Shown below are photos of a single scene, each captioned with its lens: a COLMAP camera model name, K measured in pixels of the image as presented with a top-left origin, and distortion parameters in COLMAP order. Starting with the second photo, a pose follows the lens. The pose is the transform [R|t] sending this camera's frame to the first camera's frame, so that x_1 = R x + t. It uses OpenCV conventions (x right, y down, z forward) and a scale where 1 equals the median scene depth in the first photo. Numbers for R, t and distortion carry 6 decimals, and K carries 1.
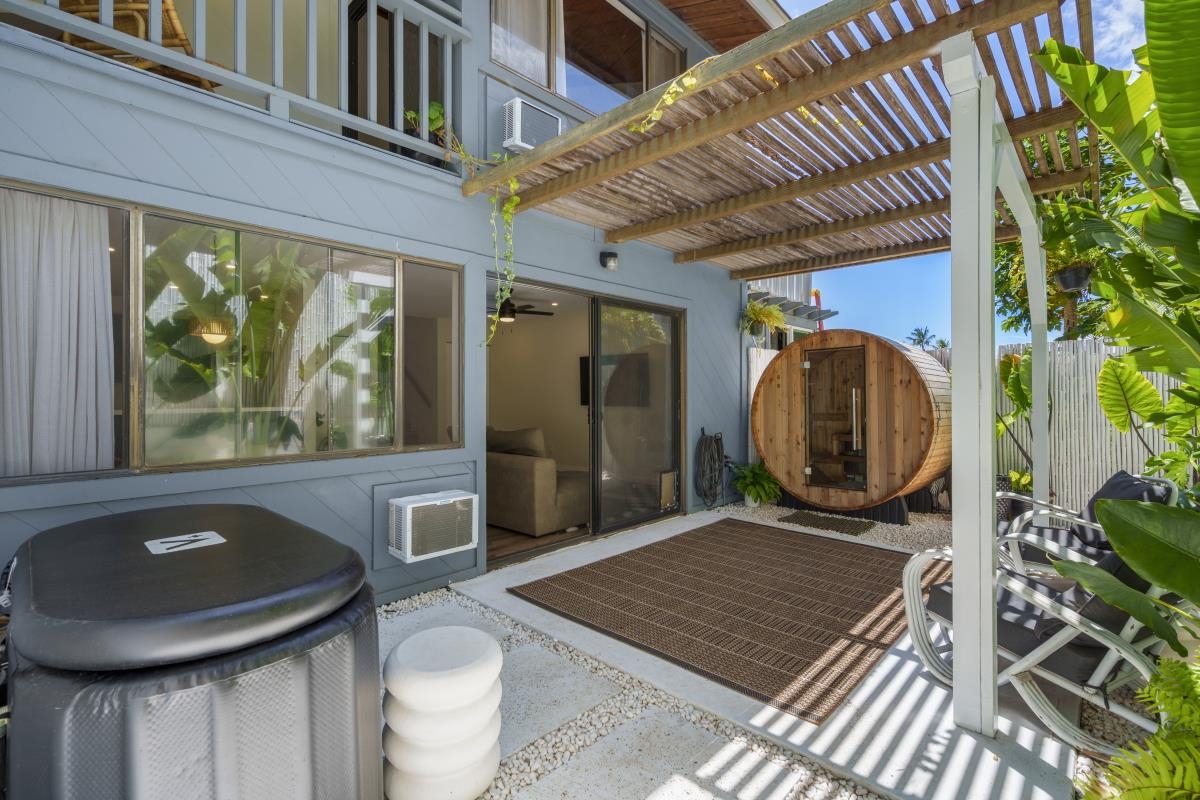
lens RADIAL K [[548.3, 0, 601.3], [0, 548.3, 393.5], [0, 0, 1]] dist [-0.002584, -0.000032]
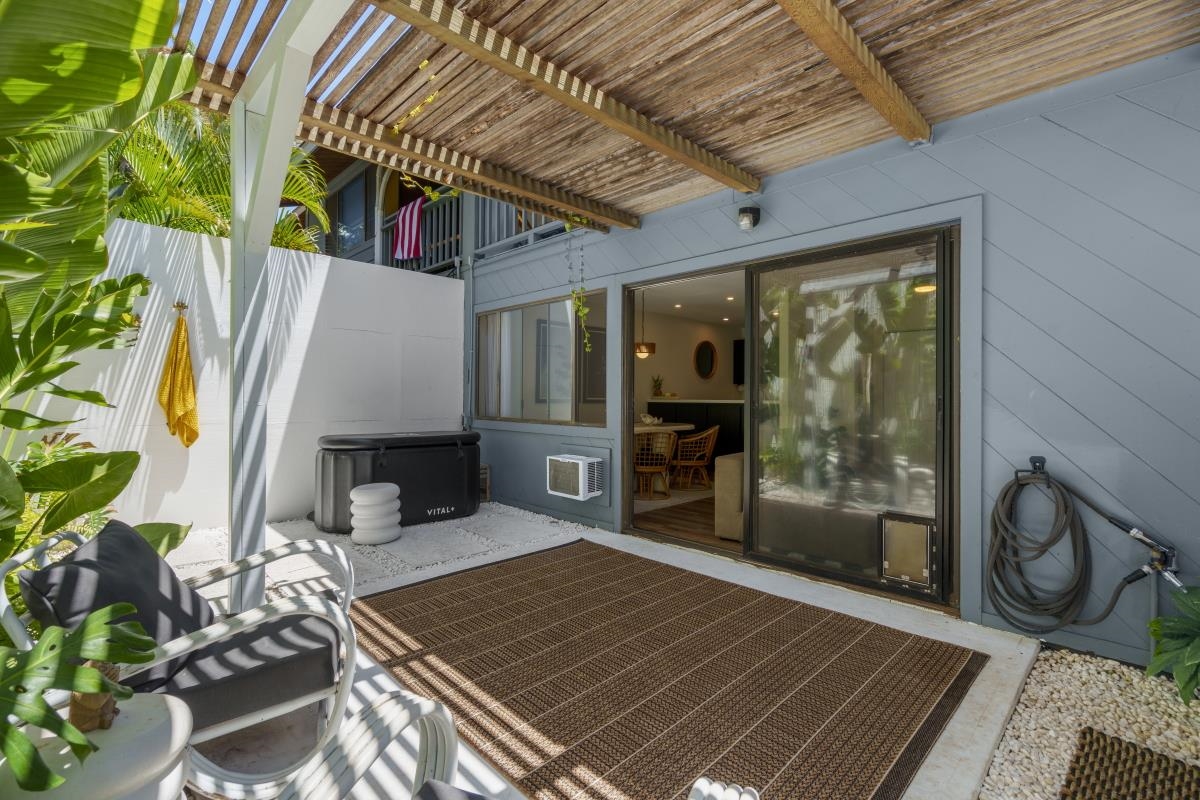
lens RADIAL K [[548.3, 0, 599.7], [0, 548.3, 398.2], [0, 0, 1]] dist [-0.002584, -0.000032]
pose [[-0.056238, 0.007099, -0.998392, 1.346337], [-0.002297, 0.999971, 0.007240, 0.024111], [0.998415, 0.002700, -0.056220, 1.357829]]
